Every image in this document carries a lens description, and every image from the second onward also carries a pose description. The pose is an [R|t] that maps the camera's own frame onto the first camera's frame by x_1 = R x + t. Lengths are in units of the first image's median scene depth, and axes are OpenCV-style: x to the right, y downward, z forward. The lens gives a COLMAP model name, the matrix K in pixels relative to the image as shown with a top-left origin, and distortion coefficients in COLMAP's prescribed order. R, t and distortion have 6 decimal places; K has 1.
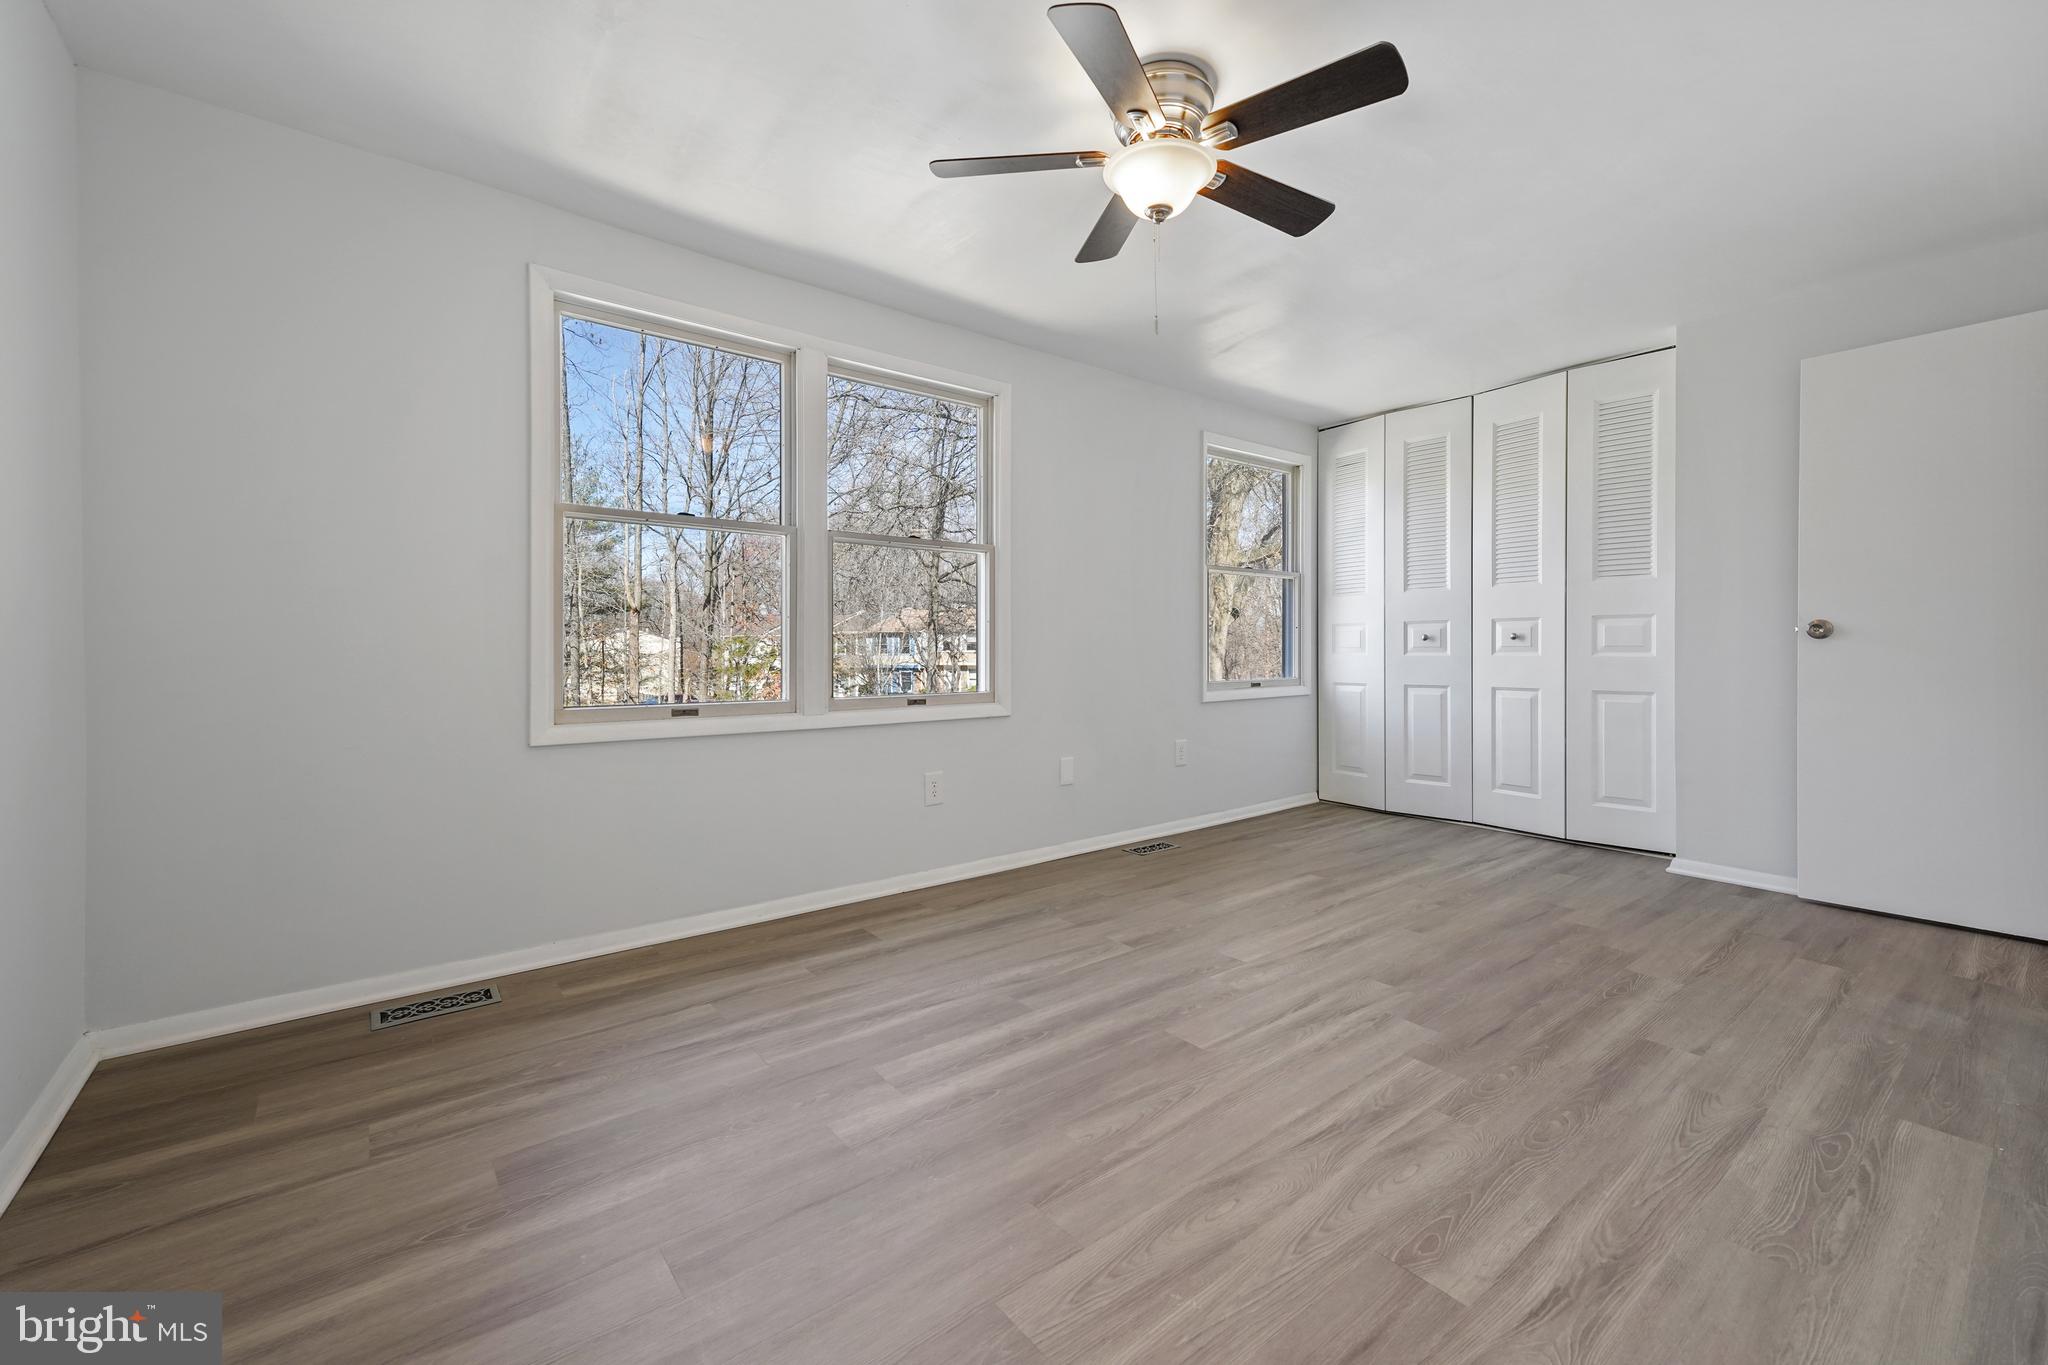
lens RADIAL K [[838.6, 0, 1007.0], [0, 838.6, 672.1], [0, 0, 1]] dist [0.008454, 0.000726]
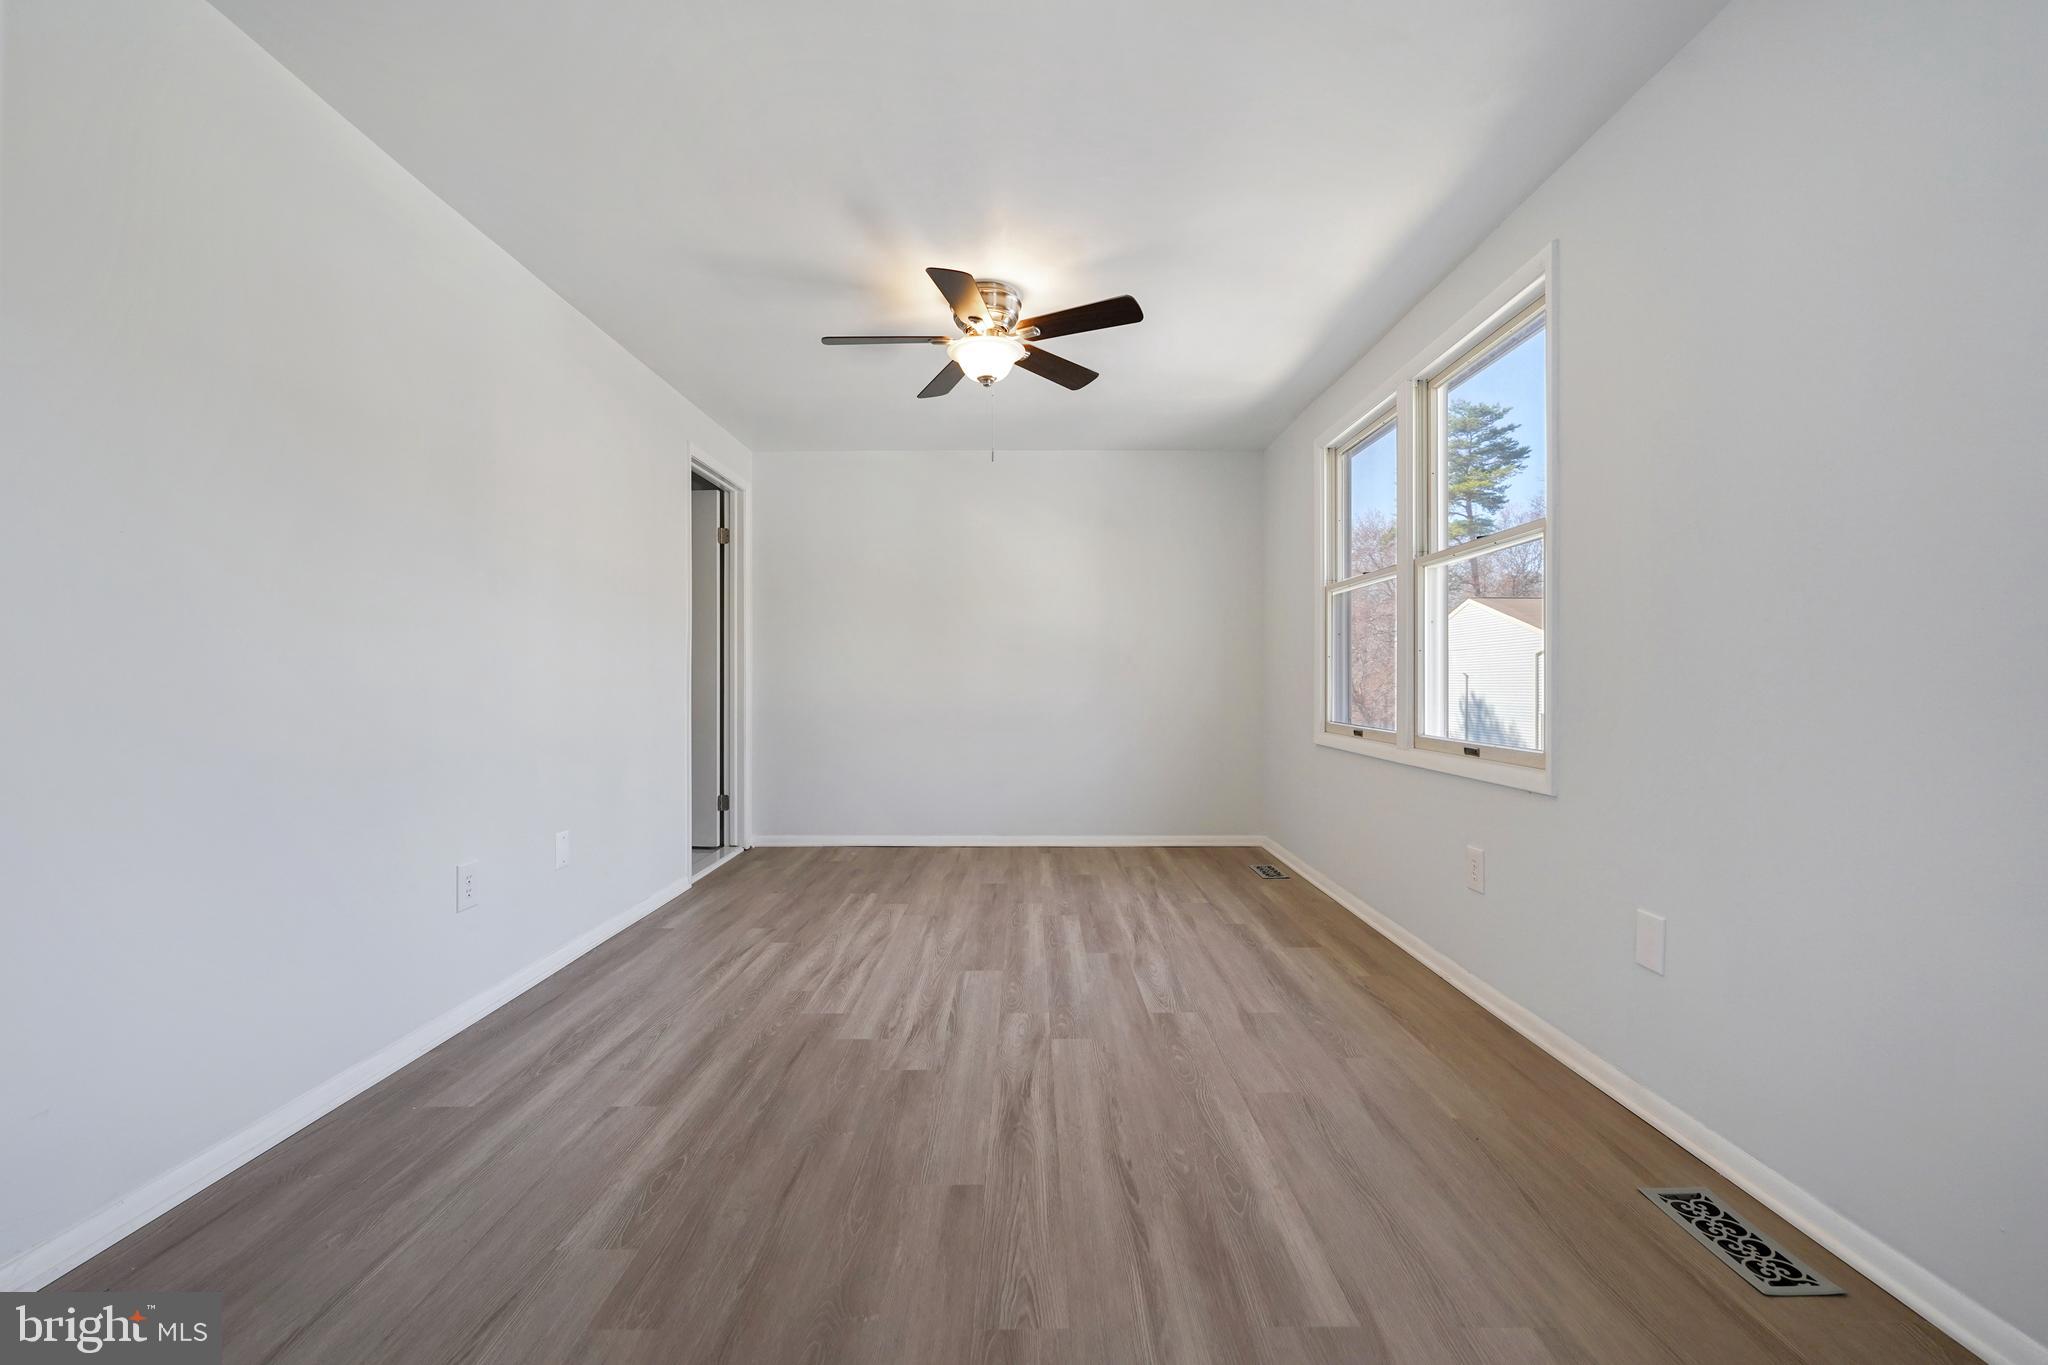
lens RADIAL K [[838.6, 0, 1026.4], [0, 838.6, 671.6], [0, 0, 1]] dist [0.008454, 0.000726]
pose [[-0.614397, -0.003580, -0.788989, 1.289887], [-0.017701, 0.999801, 0.009247, -0.062208], [0.788798, 0.019647, -0.614338, 1.955319]]
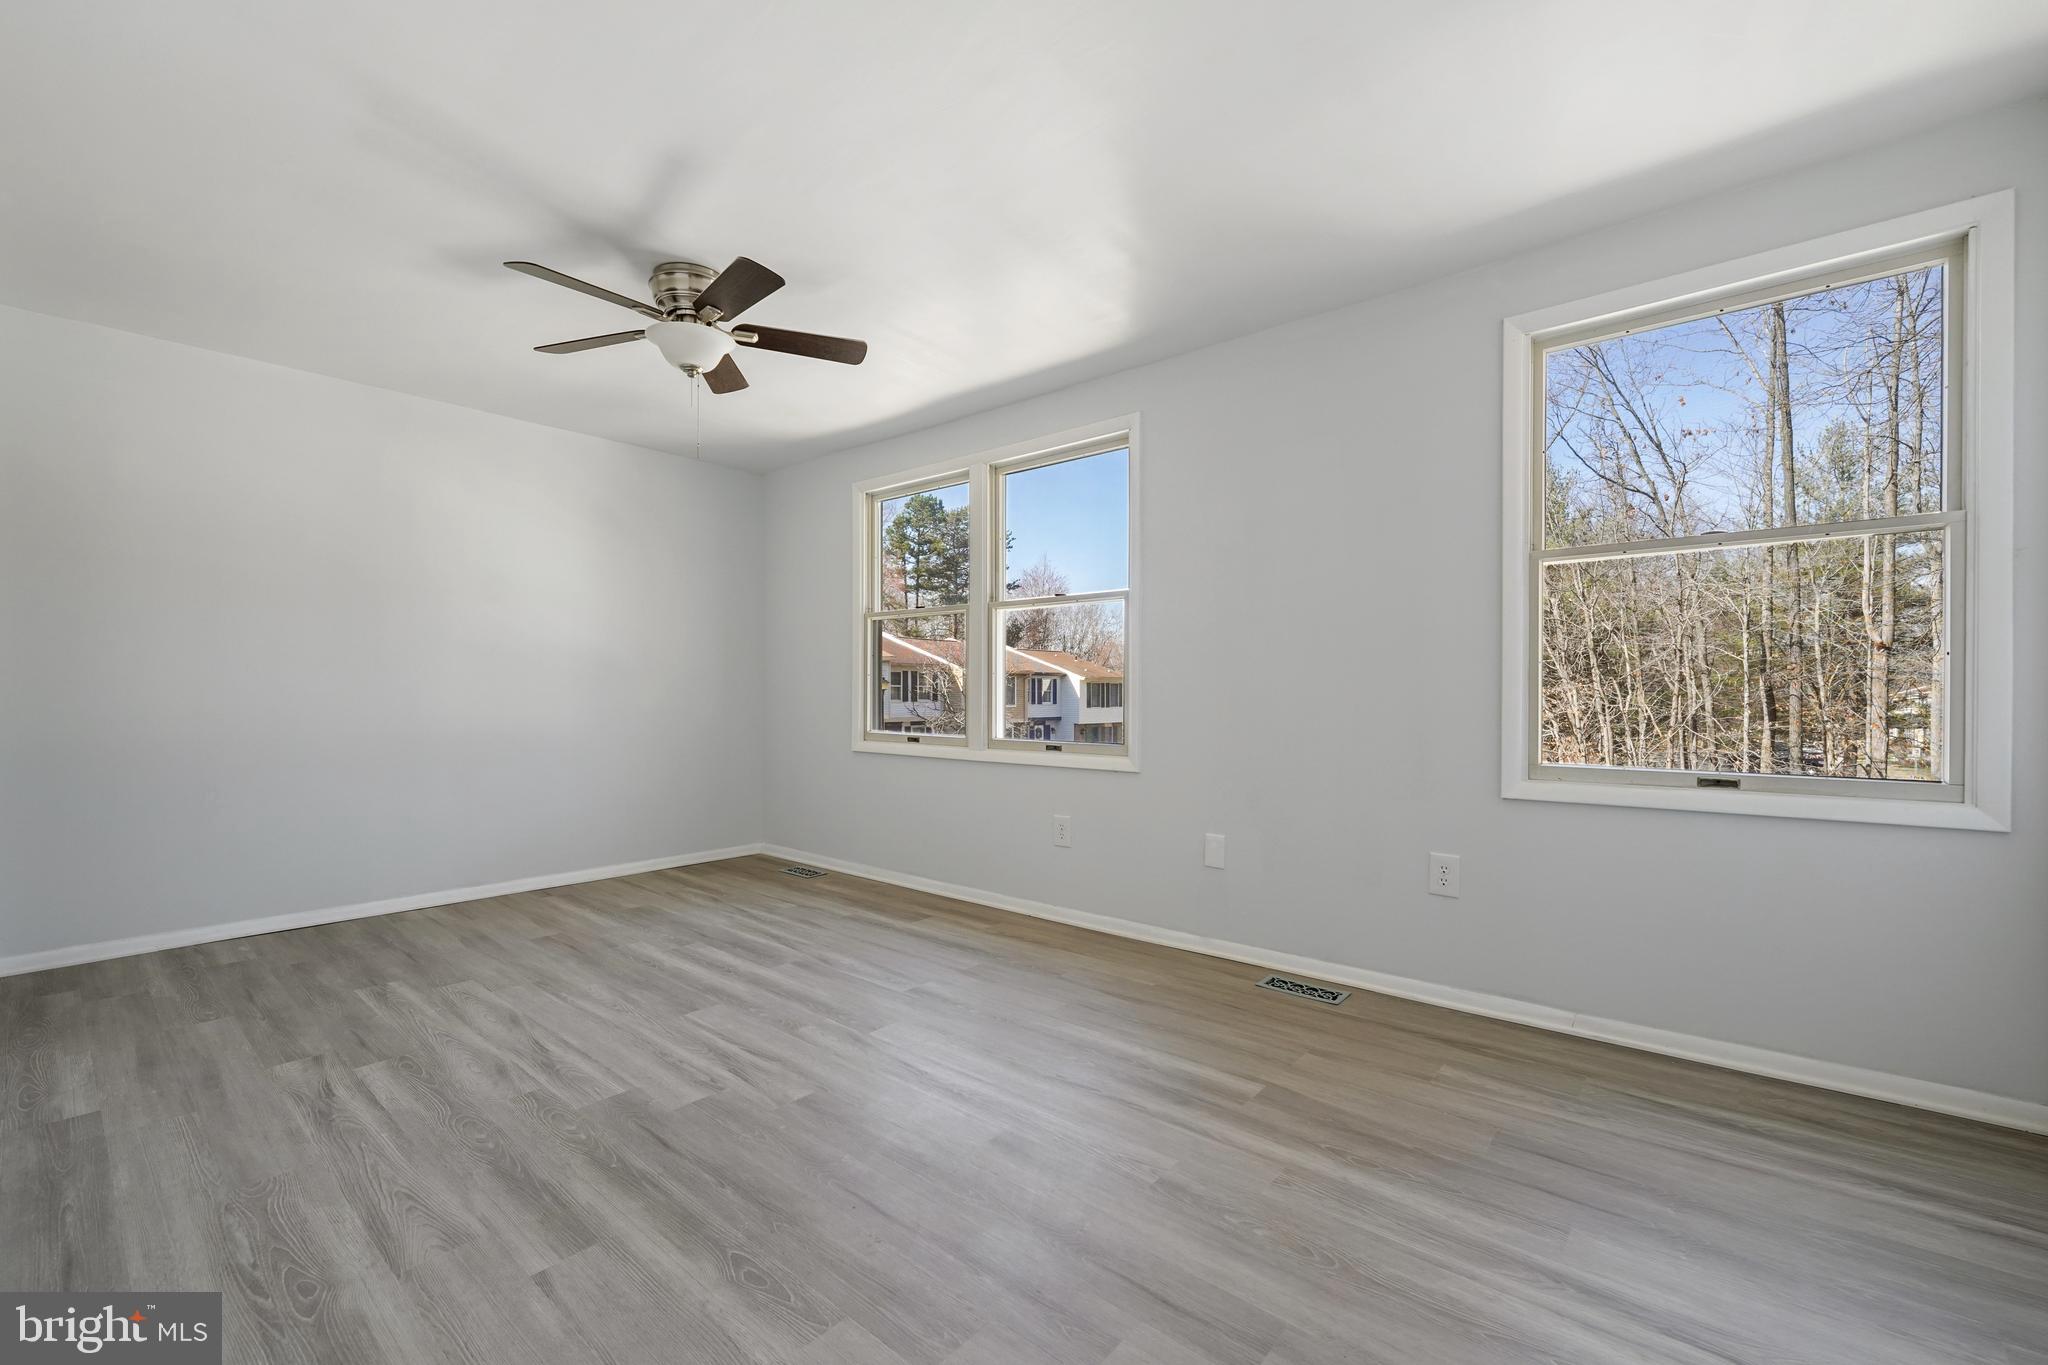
lens RADIAL K [[838.6, 0, 1011.1], [0, 838.6, 687.4], [0, 0, 1]] dist [0.008454, 0.000726]
pose [[0.194625, 0.000258, -0.980878, 1.605822], [-0.029758, 0.999541, -0.005641, -0.056517], [0.980426, 0.030286, 0.194543, 1.243979]]
